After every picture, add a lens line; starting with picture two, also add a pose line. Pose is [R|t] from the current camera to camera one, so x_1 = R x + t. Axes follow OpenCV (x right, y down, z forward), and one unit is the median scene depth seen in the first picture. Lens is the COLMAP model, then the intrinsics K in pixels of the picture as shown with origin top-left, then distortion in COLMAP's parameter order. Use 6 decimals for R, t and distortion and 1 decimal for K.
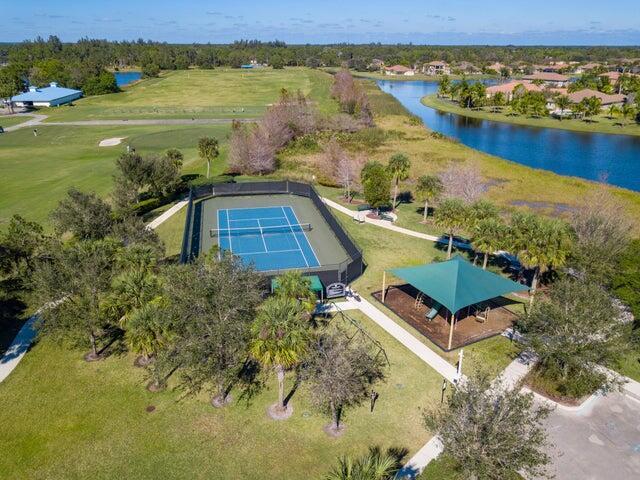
lens RADIAL K [[545.7, 0, 320.0], [0, 545.7, 240.0], [0, 0, 1]] dist [0.002221, 0.005315]
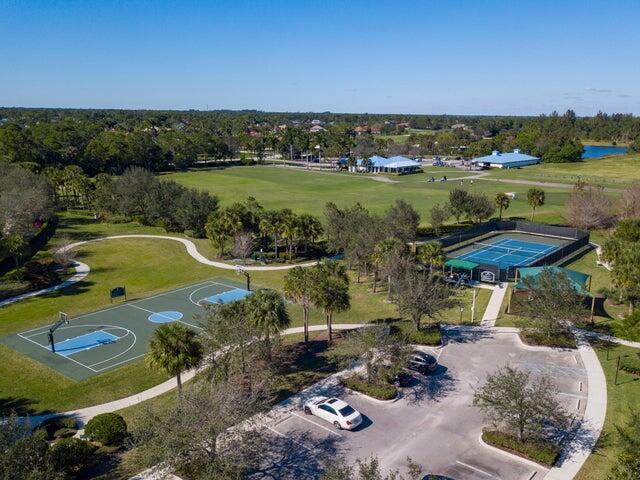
lens RADIAL K [[545.7, 0, 320.0], [0, 545.7, 240.0], [0, 0, 1]] dist [0.002221, 0.005315]
pose [[0.658112, 0.180084, -0.731066, 0.149470], [-0.269432, 0.963005, -0.005328, 0.023229], [0.703061, 0.200479, 0.682286, -0.071444]]
